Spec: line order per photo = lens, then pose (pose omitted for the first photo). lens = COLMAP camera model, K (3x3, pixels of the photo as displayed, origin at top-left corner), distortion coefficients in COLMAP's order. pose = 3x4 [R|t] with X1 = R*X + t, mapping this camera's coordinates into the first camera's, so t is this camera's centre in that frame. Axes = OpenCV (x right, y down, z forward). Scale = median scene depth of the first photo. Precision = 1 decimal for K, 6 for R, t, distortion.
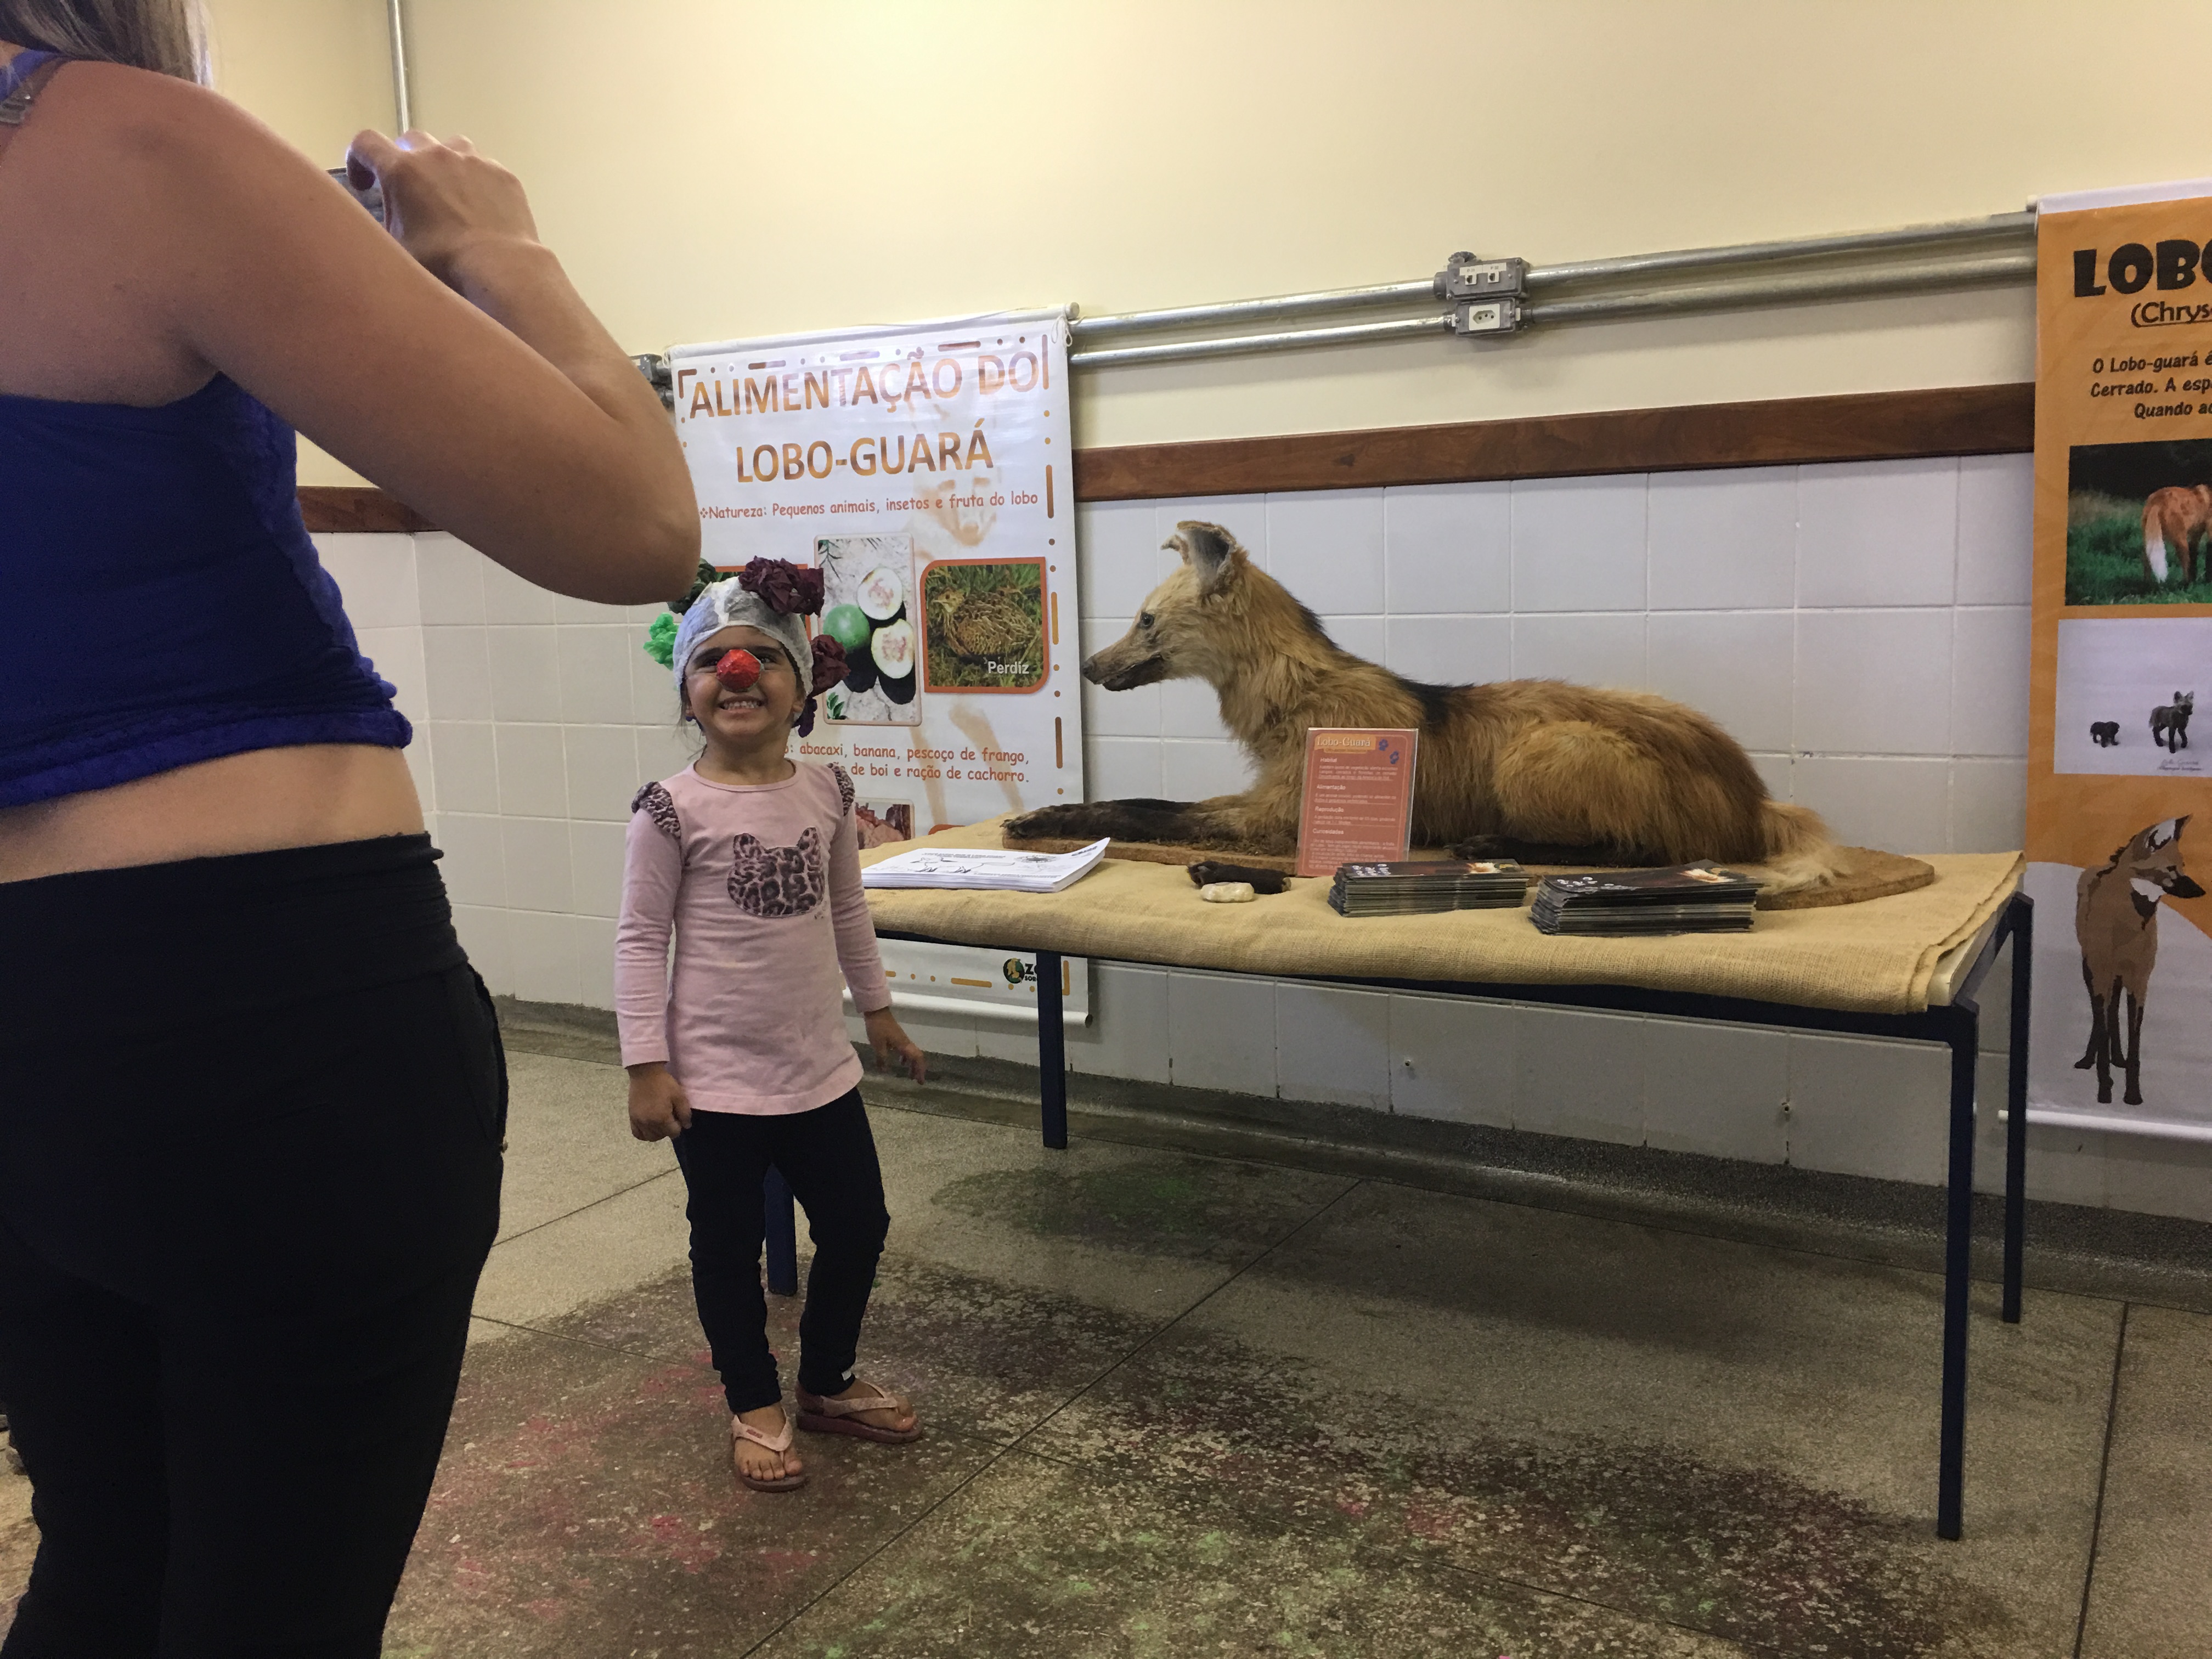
lens RADIAL K [[1906.0, 0, 1104.0], [0, 1906.0, 807.6], [0, 0, 1]] dist [0.100162, -0.126912]
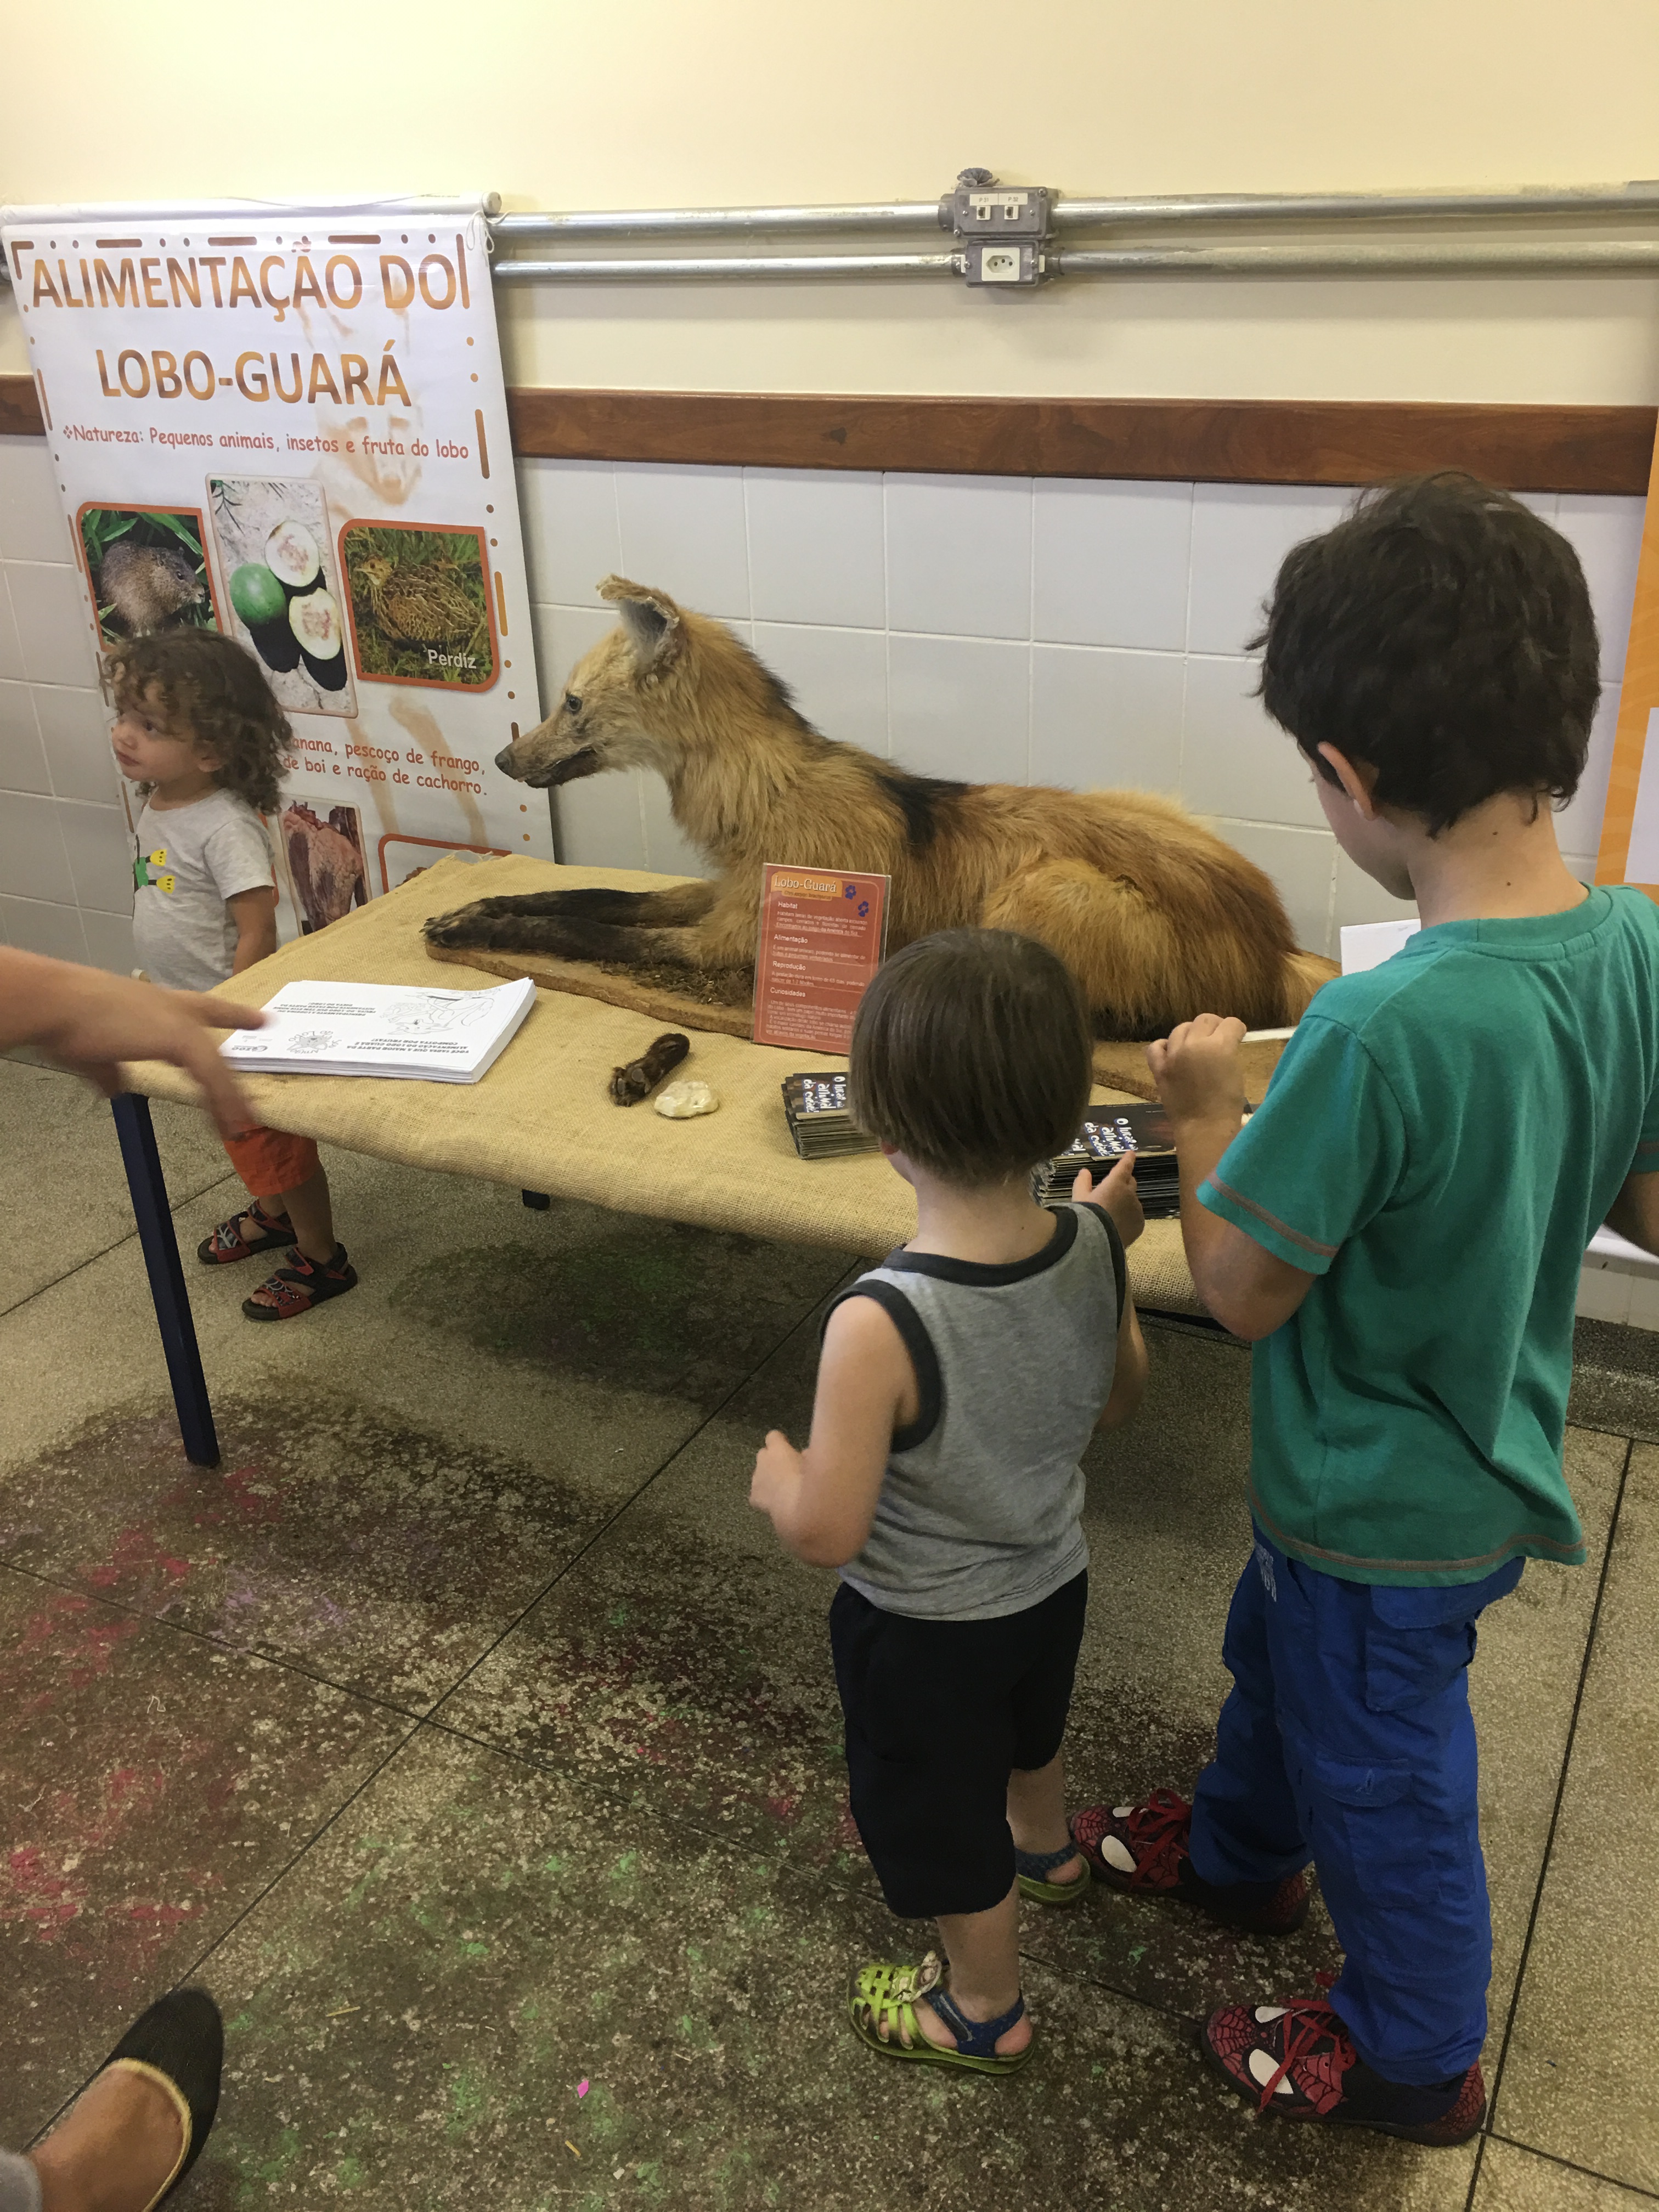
lens RADIAL K [[1906.0, 0, 845.2], [0, 1906.0, 1094.3], [0, 0, 1]] dist [0.100162, -0.126912]
pose [[0.997926, -0.026594, 0.058630, 0.089622], [0.007378, 0.951935, 0.306212, -0.196881], [-0.063955, -0.305144, 0.950156, 0.173459]]
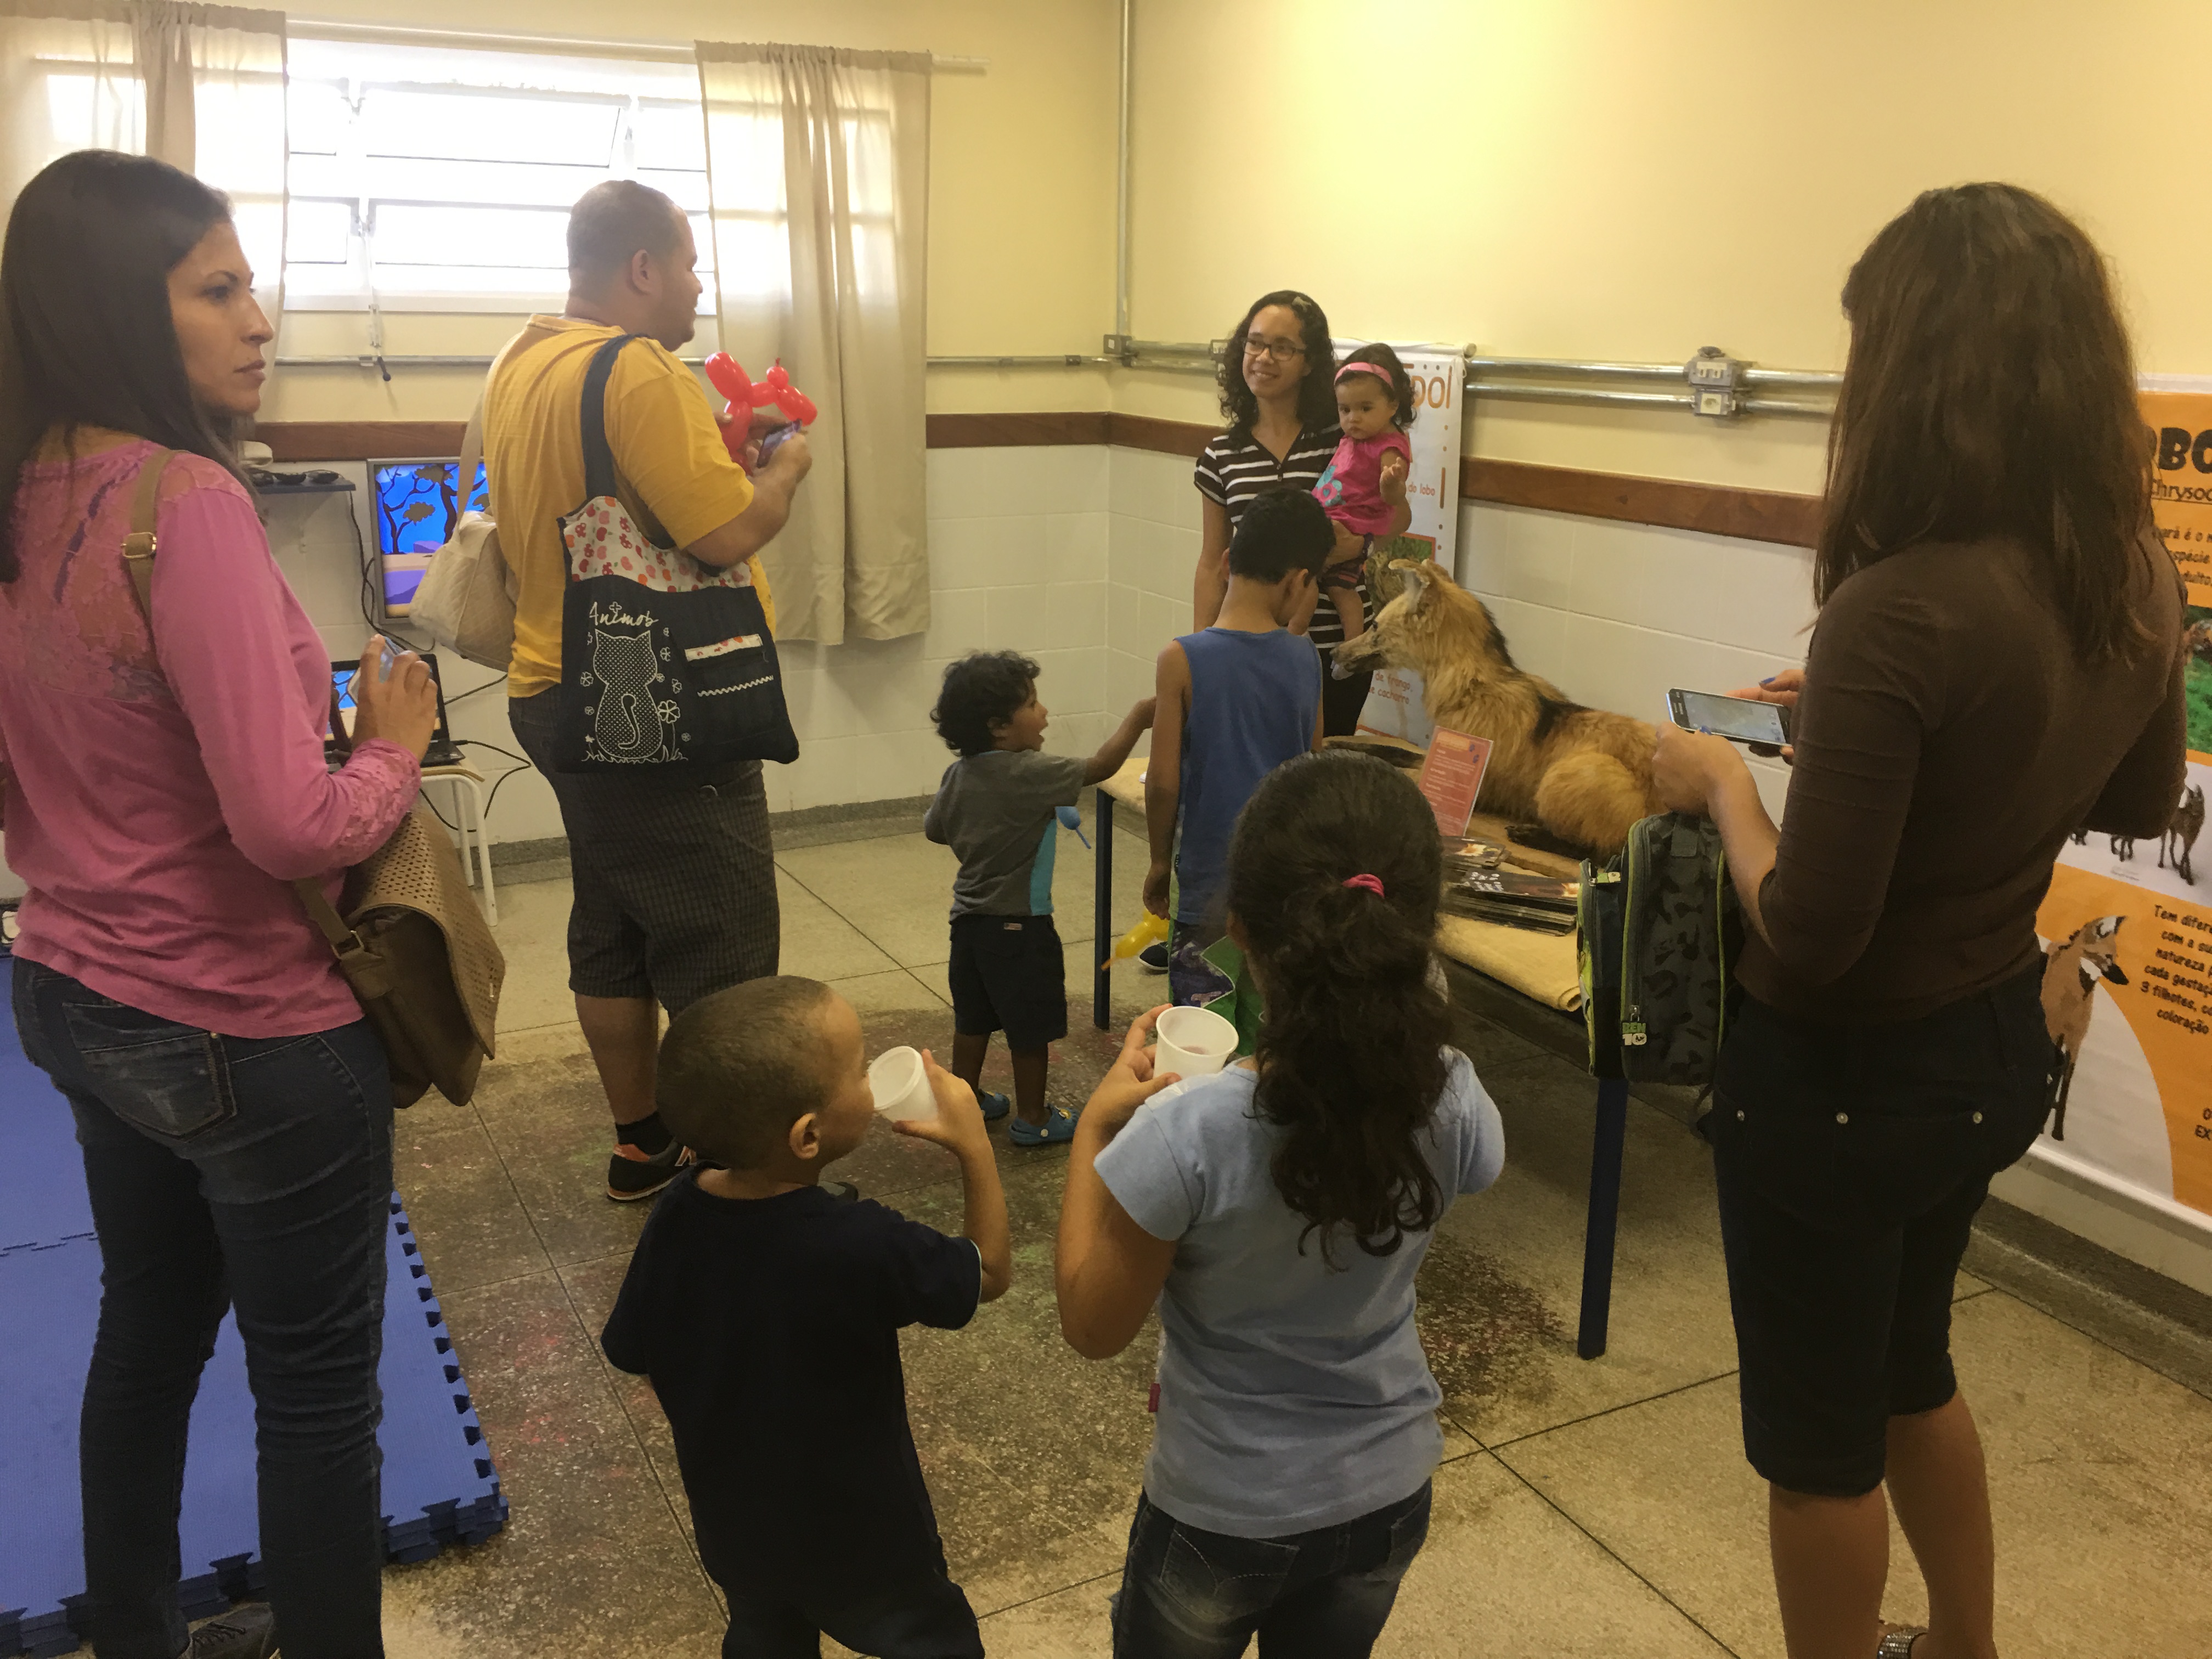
lens RADIAL K [[1906.0, 0, 1090.0], [0, 1906.0, 824.6], [0, 0, 1]] dist [0.100162, -0.126912]
pose [[0.844633, 0.182295, -0.503352, 0.599344], [-0.108271, 0.978976, 0.172867, -0.181947], [0.524283, -0.091511, 0.846613, -0.313290]]
